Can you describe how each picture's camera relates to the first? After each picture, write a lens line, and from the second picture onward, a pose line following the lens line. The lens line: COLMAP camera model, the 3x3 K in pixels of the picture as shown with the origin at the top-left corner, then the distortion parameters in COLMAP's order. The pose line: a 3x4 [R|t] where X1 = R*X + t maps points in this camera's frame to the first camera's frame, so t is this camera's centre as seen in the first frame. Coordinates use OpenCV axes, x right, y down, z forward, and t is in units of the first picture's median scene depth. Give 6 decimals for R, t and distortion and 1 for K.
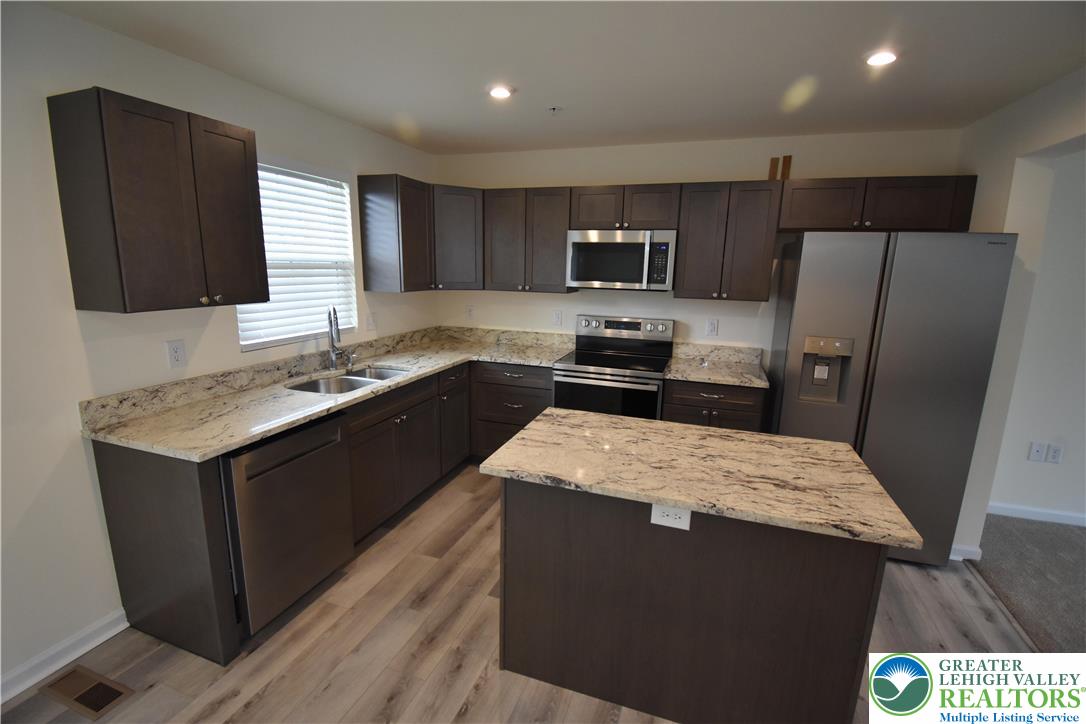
lens RADIAL K [[488.1, 0, 545.5], [0, 488.1, 361.7], [0, 0, 1]] dist [0.000640, -0.008959]
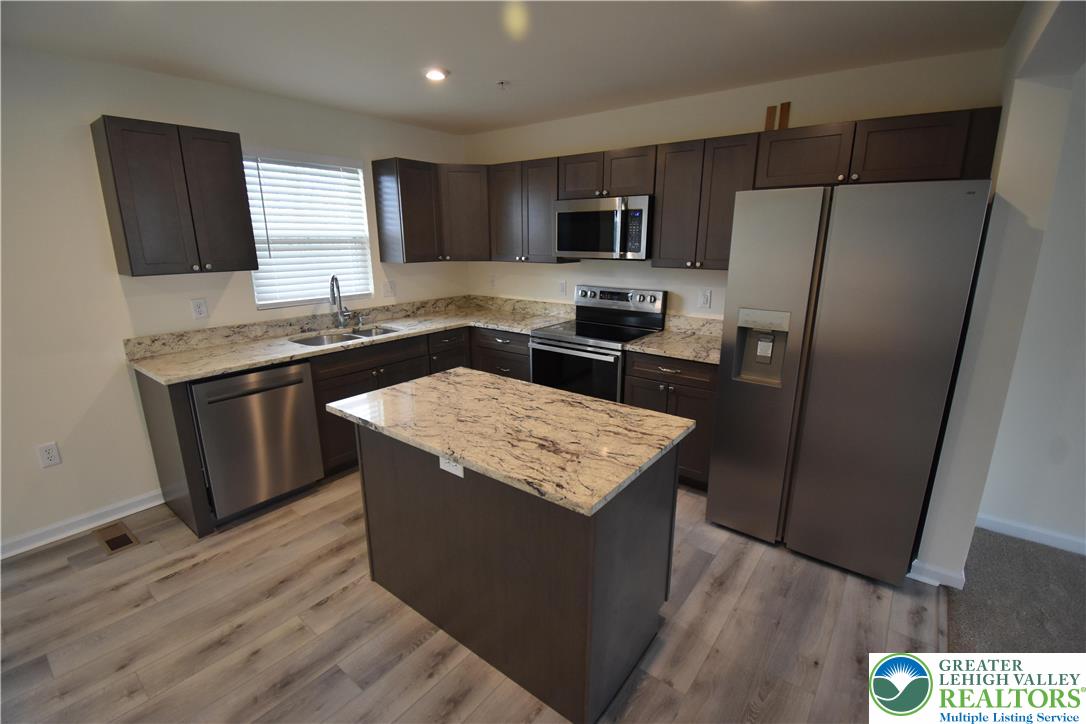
lens RADIAL K [[488.1, 0, 544.2], [0, 488.1, 360.5], [0, 0, 1]] dist [0.000640, -0.008959]
pose [[0.947517, 0.056639, -0.314649, 0.501026], [-0.041447, 0.997638, 0.054772, 0.011172], [0.317008, -0.038857, 0.947626, 0.023126]]
